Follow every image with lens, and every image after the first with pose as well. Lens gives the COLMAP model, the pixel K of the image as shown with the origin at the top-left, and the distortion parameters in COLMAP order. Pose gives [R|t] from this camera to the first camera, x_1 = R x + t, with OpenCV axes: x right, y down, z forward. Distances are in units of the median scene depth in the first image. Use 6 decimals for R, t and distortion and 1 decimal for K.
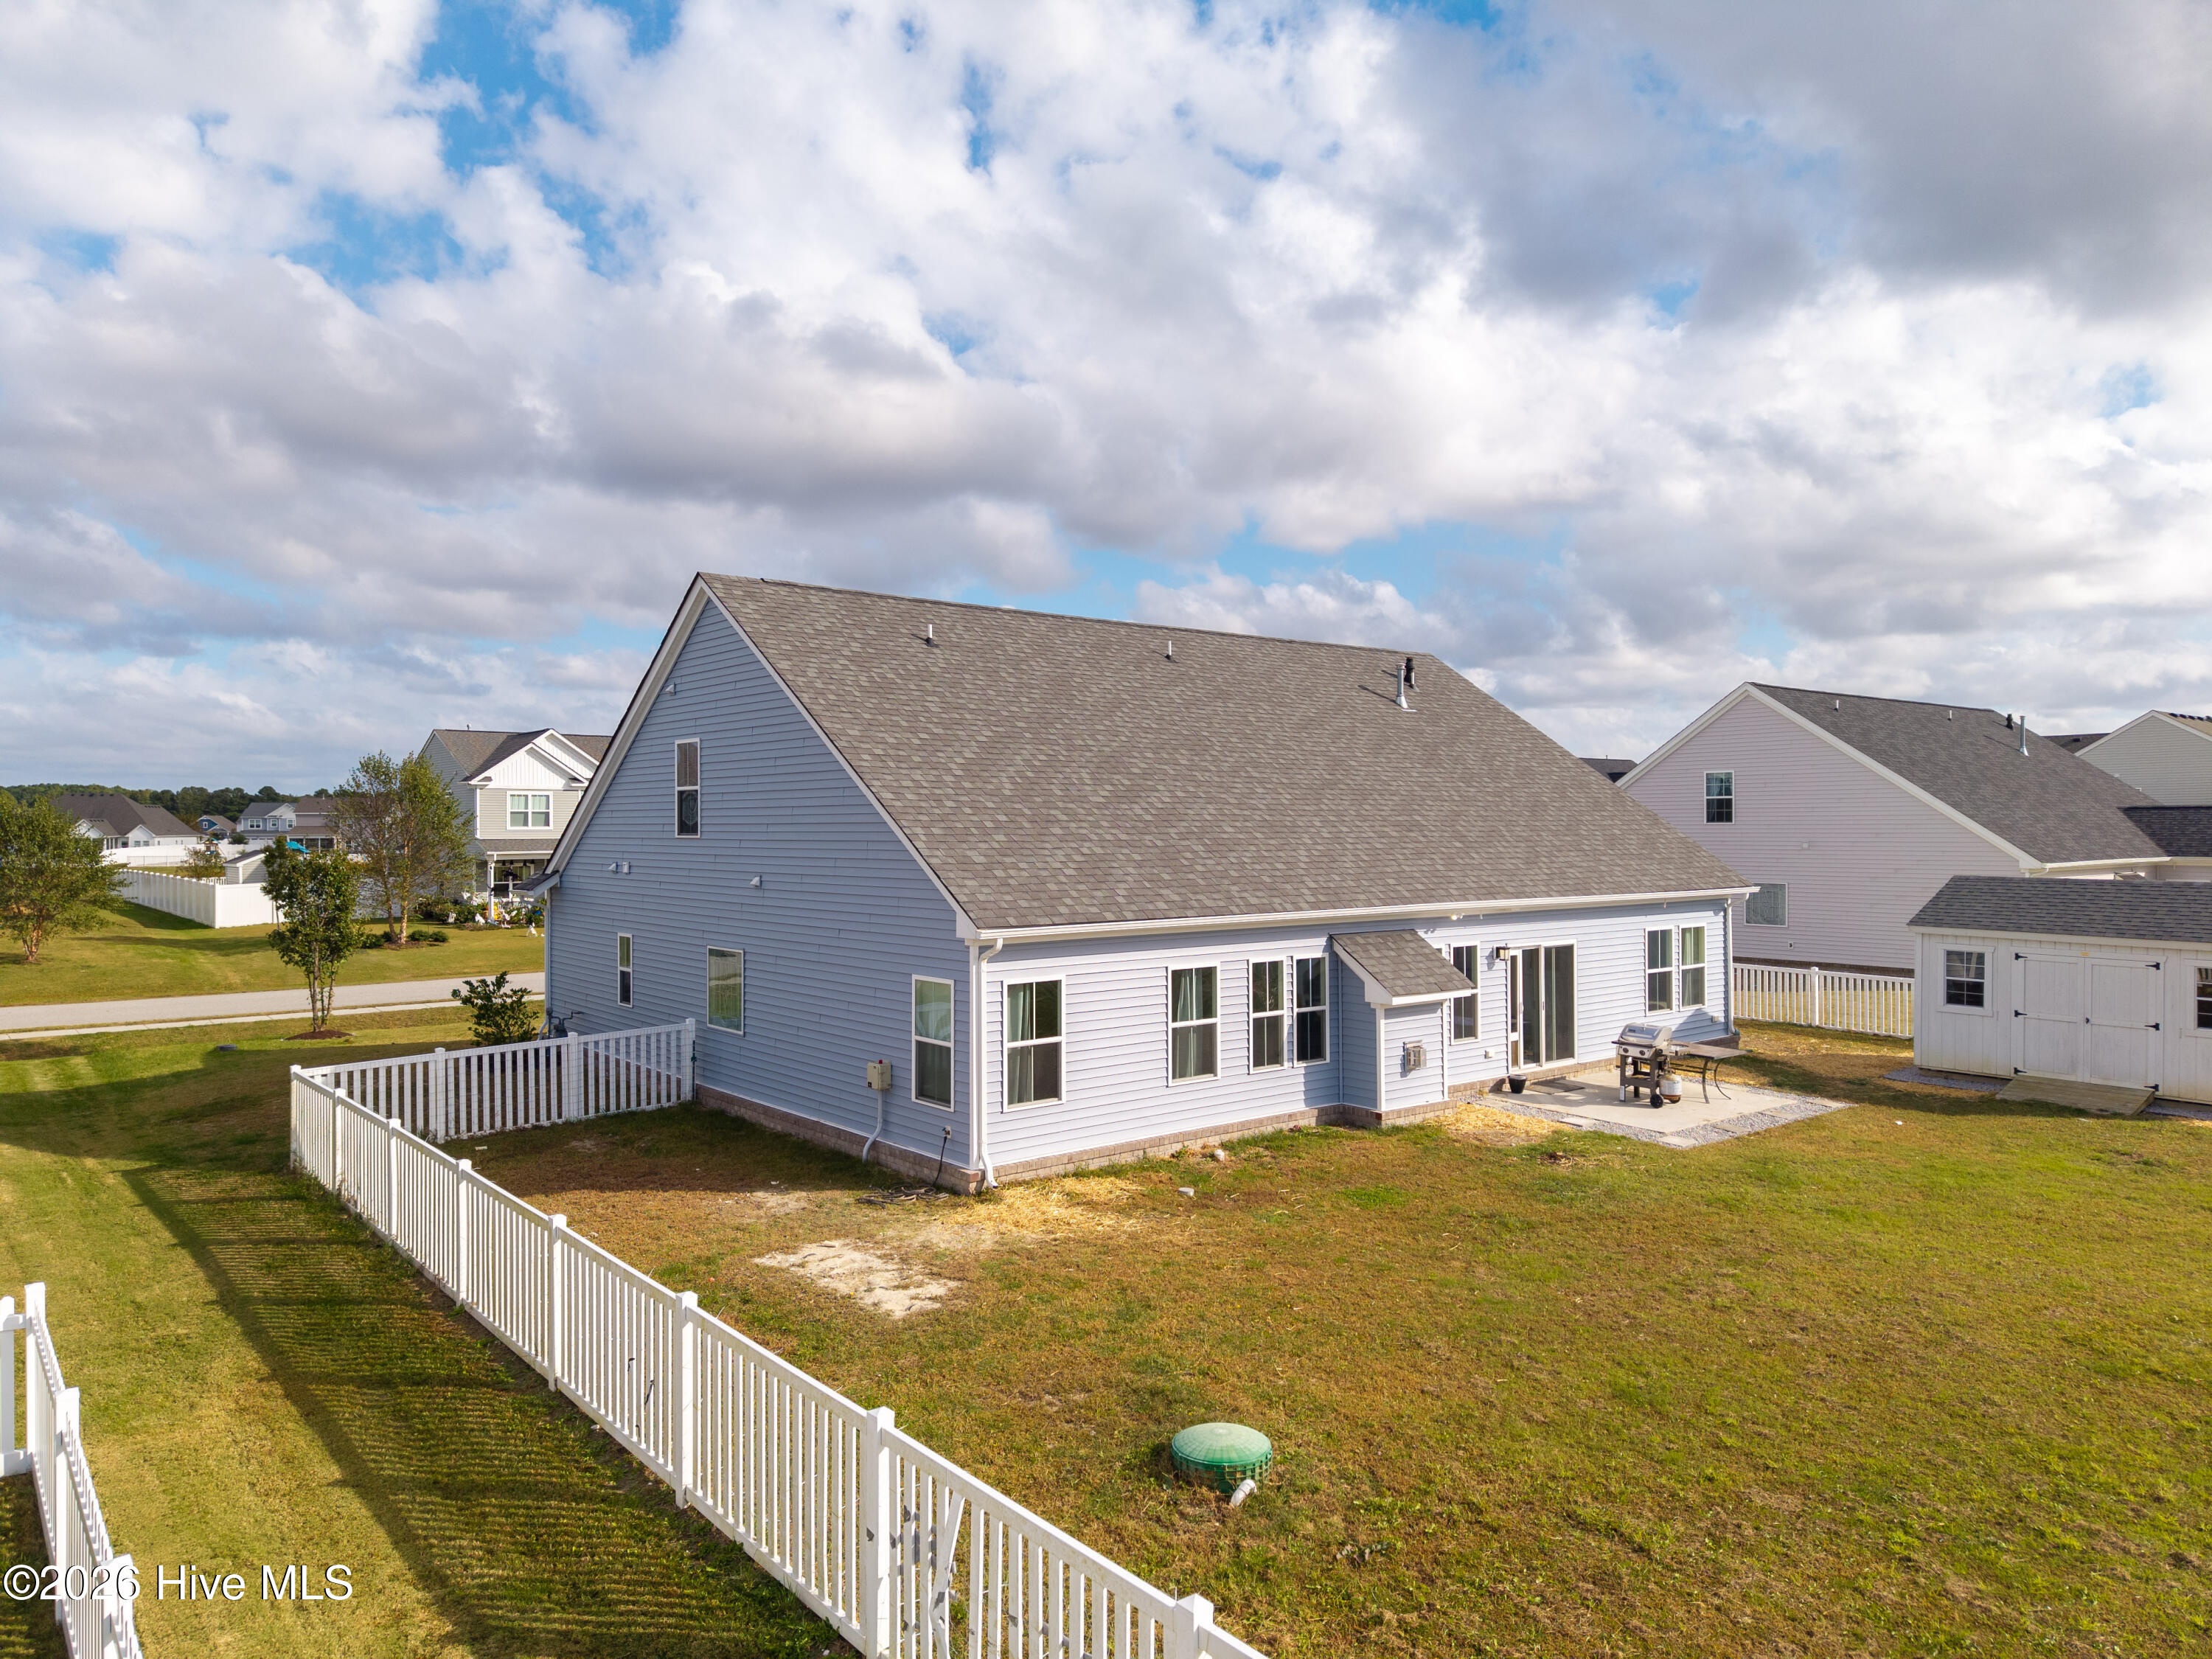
lens RADIAL K [[1499.4, 0, 1097.5], [0, 1499.4, 819.5], [0, 0, 1]] dist [0.088370, -0.125157]
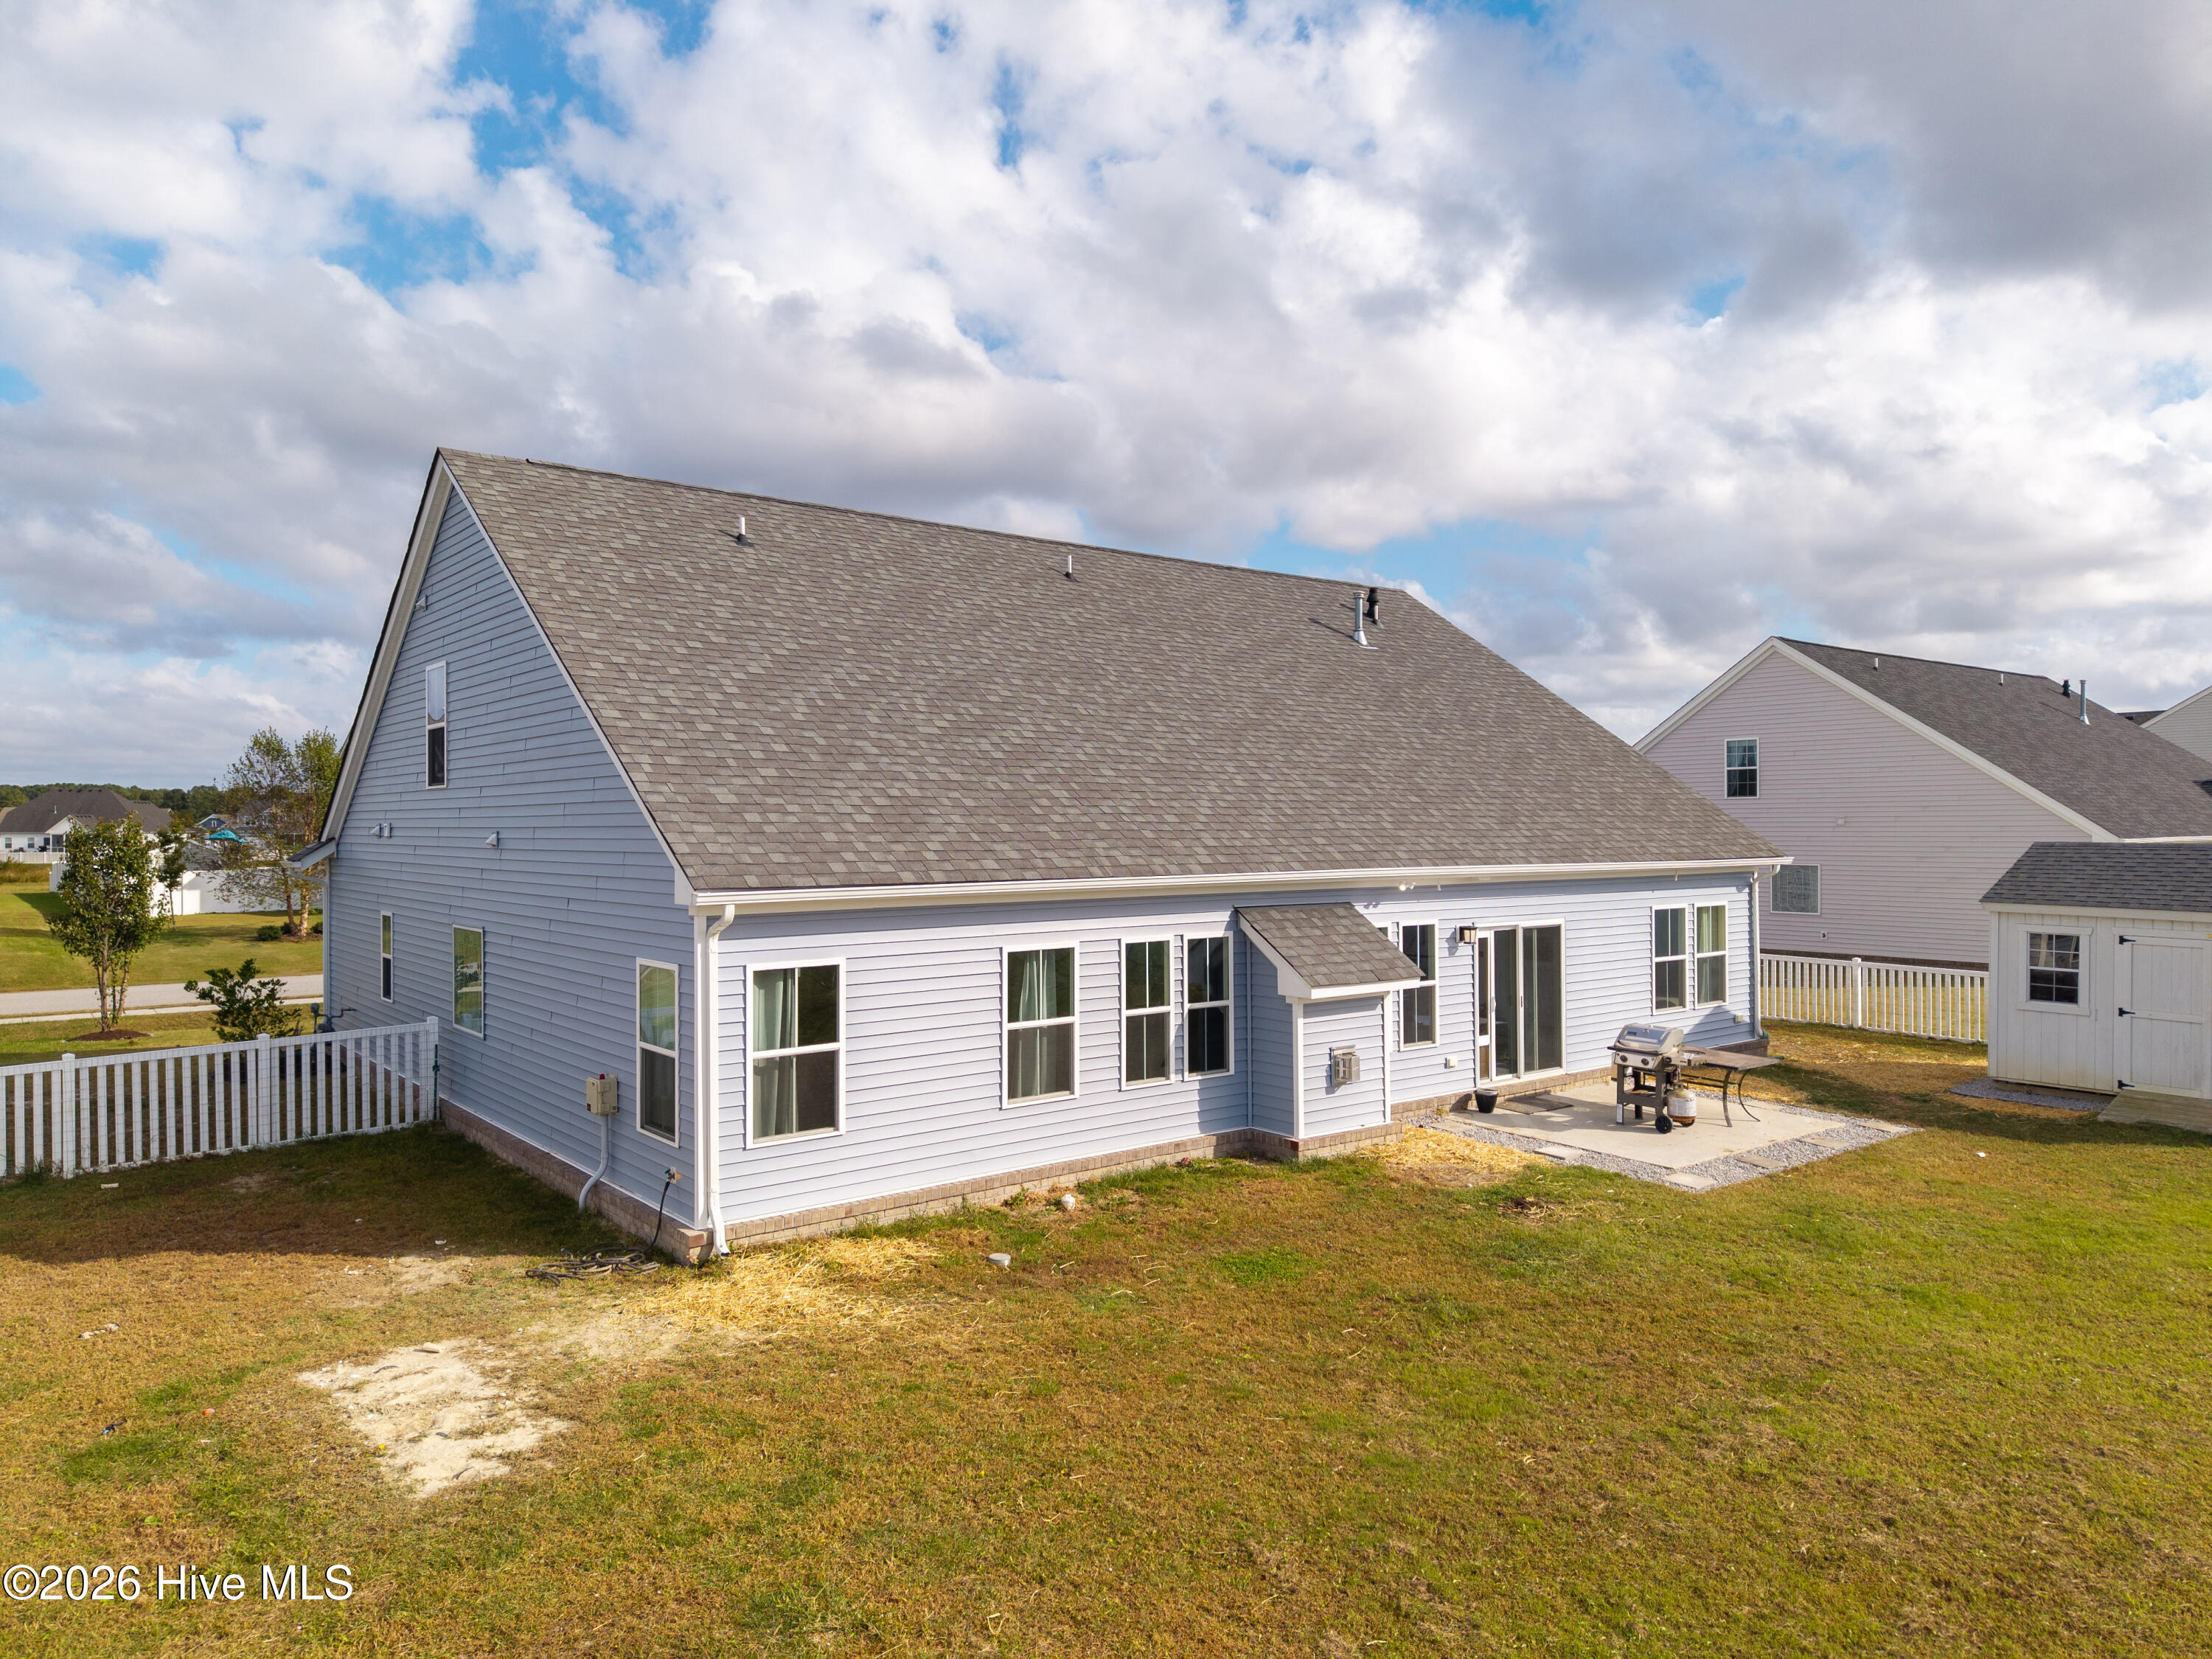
lens RADIAL K [[1479.3, 0, 1100.8], [0, 1479.3, 824.5], [0, 0, 1]] dist [0.068585, -0.078862]
pose [[0.999896, -0.000169, -0.014425, 0.097612], [0.000192, 0.999999, 0.001592, 0.033120], [0.014425, -0.001595, 0.999895, 0.246477]]
